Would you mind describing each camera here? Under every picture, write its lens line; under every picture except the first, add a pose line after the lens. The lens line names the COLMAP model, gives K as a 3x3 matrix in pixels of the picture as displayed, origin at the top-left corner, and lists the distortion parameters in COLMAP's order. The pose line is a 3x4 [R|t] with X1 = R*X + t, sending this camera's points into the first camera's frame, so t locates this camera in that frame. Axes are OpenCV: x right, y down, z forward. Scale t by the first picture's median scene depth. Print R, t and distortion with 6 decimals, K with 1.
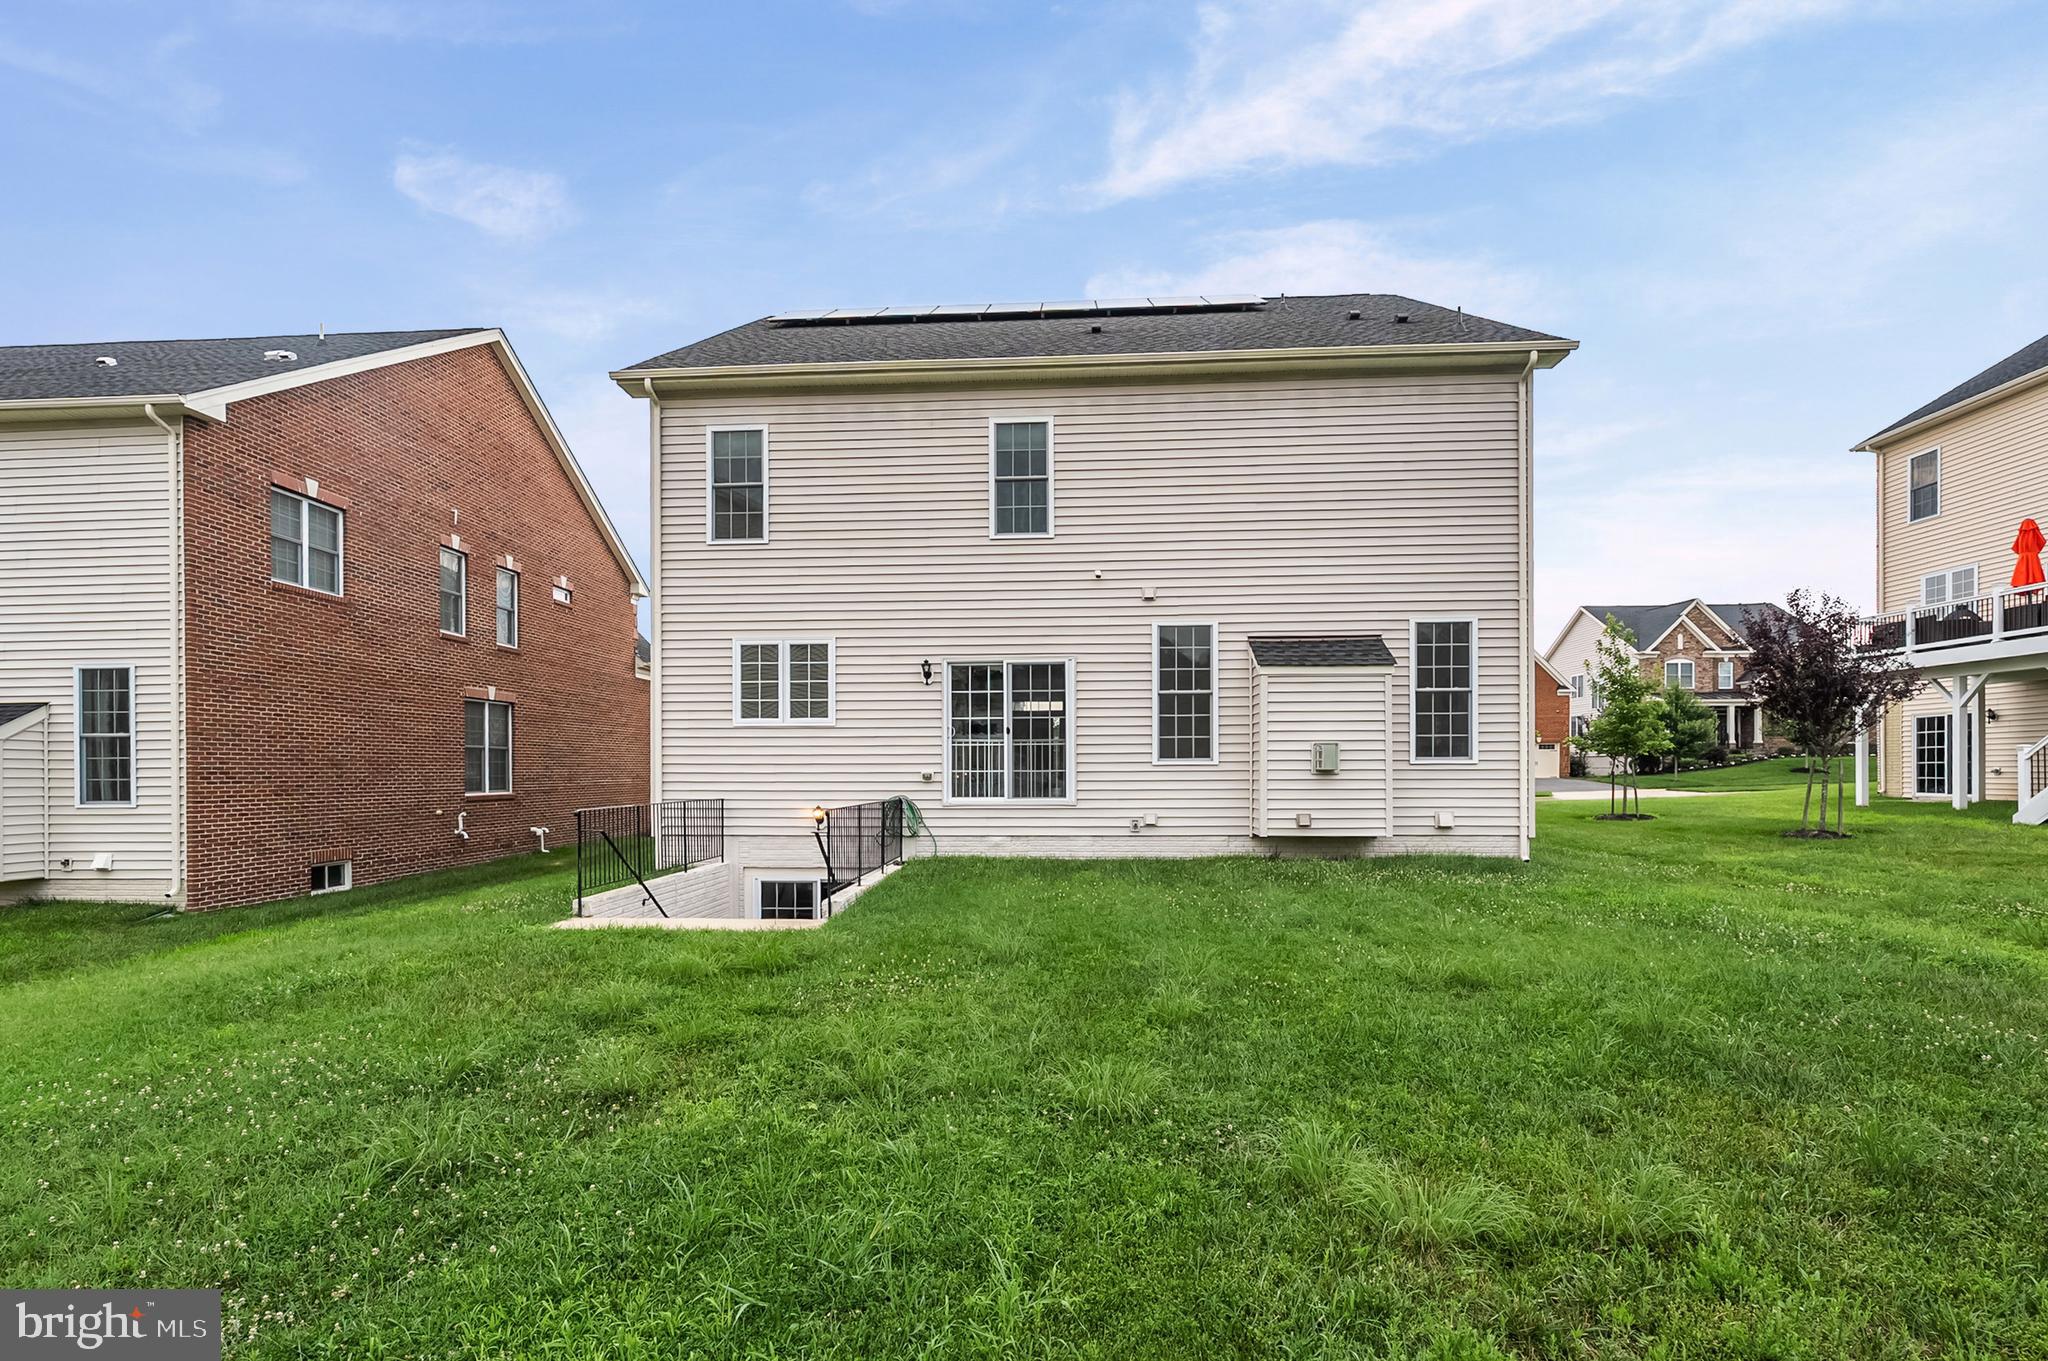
lens RADIAL K [[963.1, 0, 1023.4], [0, 963.1, 770.3], [0, 0, 1]] dist [-0.001897, 0.000199]
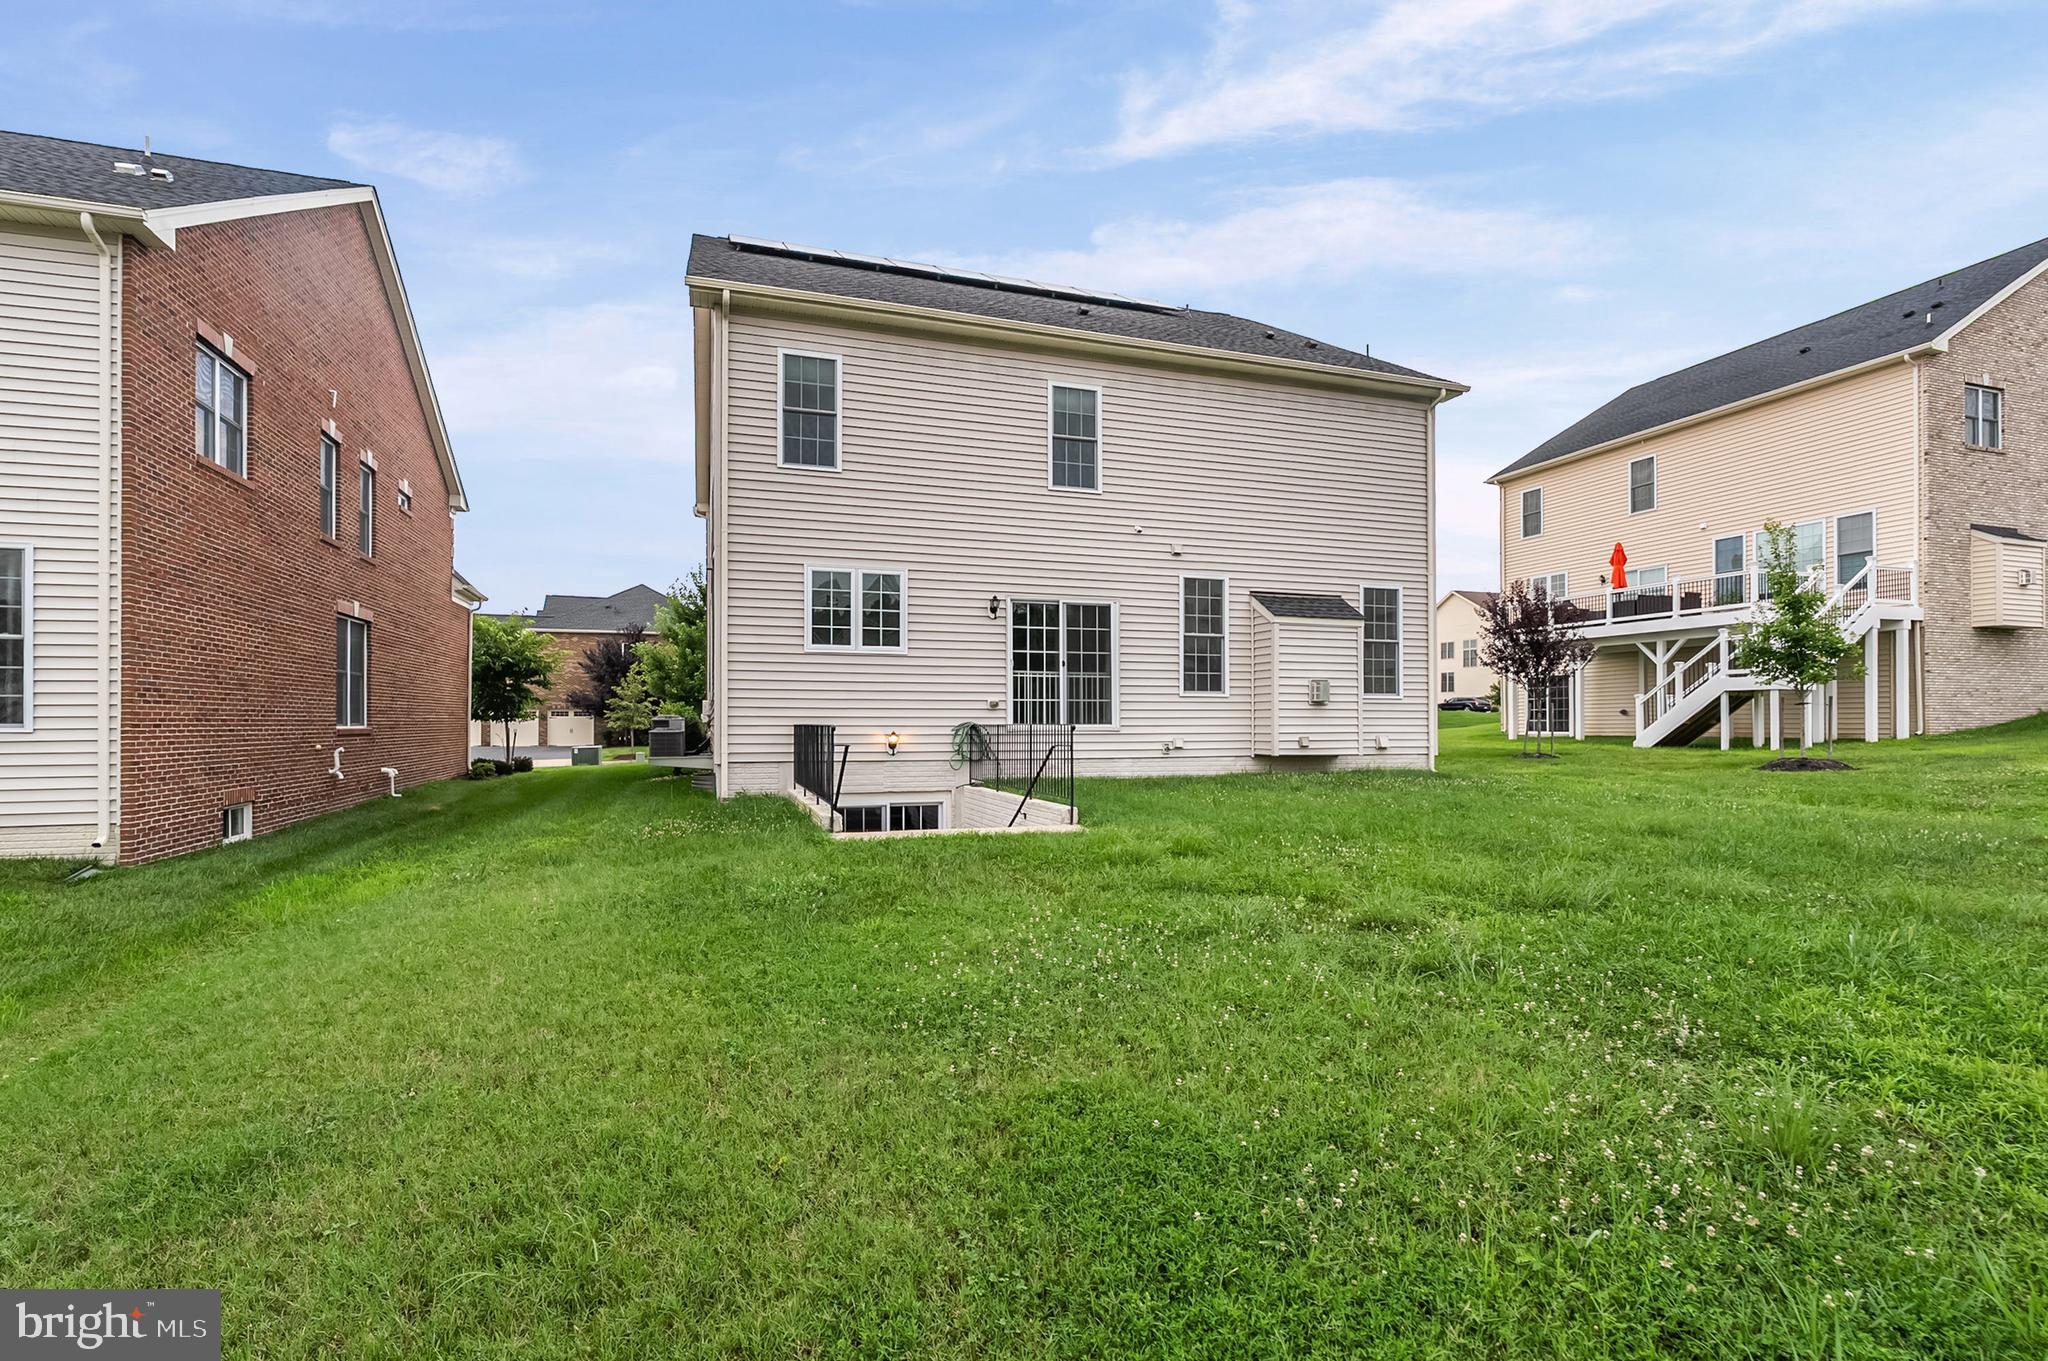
lens RADIAL K [[934.9, 0, 1014.7], [0, 934.9, 713.4], [0, 0, 1]] dist [-0.001763, -0.000257]
pose [[0.928408, 0.008100, 0.371474, -0.465838], [-0.003763, 0.999916, -0.012400, 0.029413], [-0.371543, 0.010115, 0.928361, 0.023285]]
